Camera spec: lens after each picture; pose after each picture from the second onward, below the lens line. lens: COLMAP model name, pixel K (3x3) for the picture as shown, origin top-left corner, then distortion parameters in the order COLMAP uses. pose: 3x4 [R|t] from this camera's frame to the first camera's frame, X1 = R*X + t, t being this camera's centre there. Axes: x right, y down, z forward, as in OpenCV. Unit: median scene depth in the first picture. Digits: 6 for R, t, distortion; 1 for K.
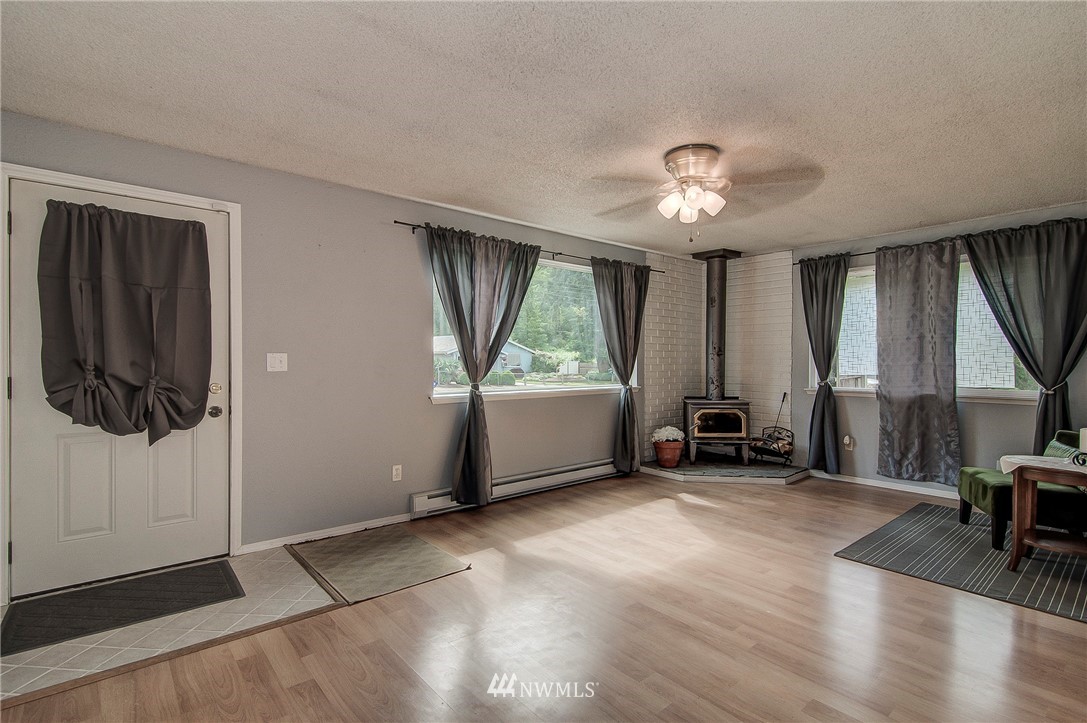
lens RADIAL K [[516.1, 0, 540.0], [0, 516.1, 363.6], [0, 0, 1]] dist [0.002451, -0.000658]
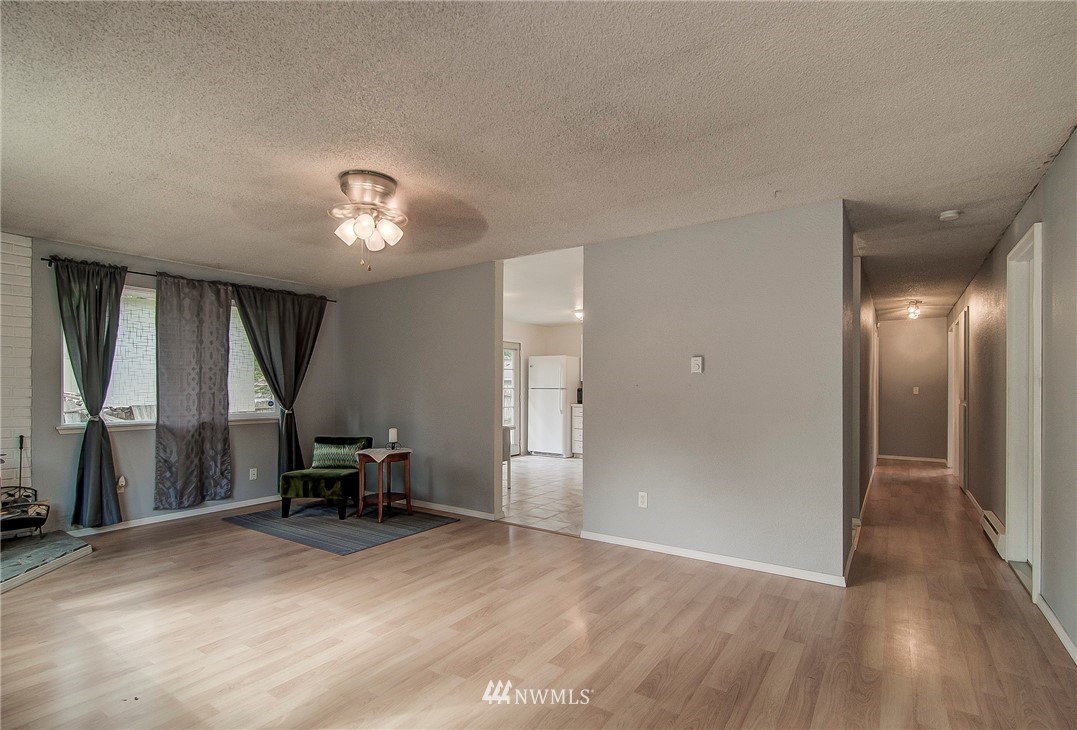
lens RADIAL K [[513.8, 0, 538.2], [0, 513.8, 391.7], [0, 0, 1]] dist [0.001077, -0.000064]
pose [[-0.262876, -0.008124, 0.964795, -0.511943], [0.005661, 0.999934, 0.009962, -0.009677], [-0.964813, 0.008081, -0.262813, 0.662406]]
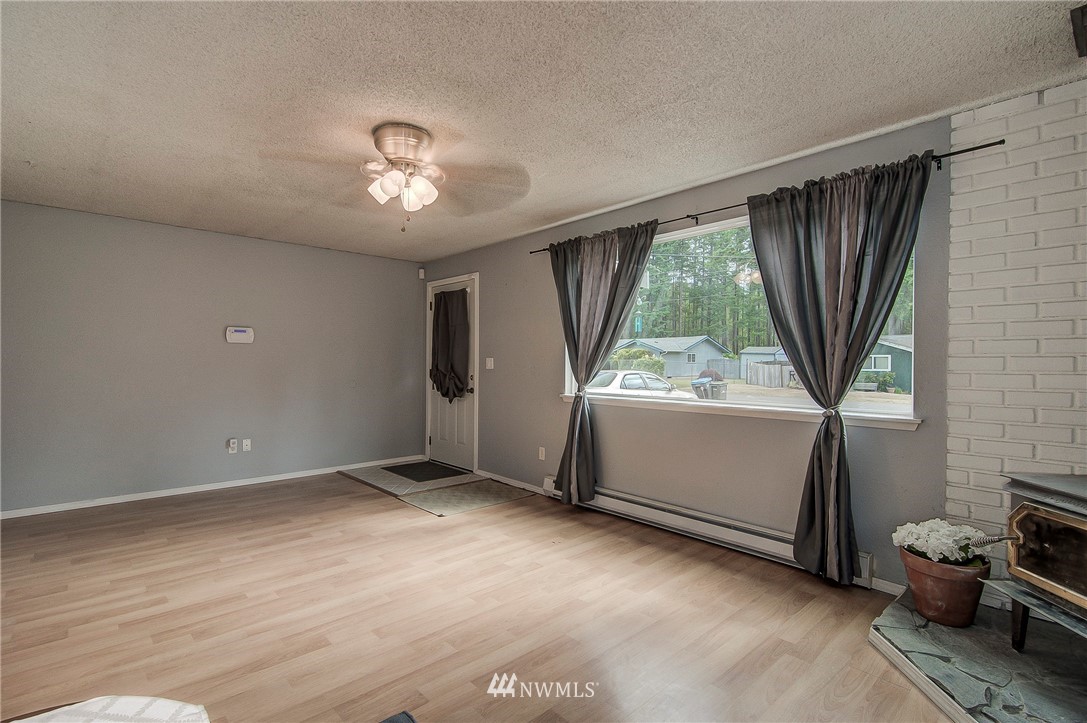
lens RADIAL K [[516.1, 0, 540.0], [0, 516.1, 363.6], [0, 0, 1]] dist [0.002451, -0.000658]
pose [[0.033236, -0.001207, -0.999447, 0.848482], [-0.013042, 0.999914, -0.001641, -0.001065], [0.999362, 0.013089, 0.033217, 0.847267]]
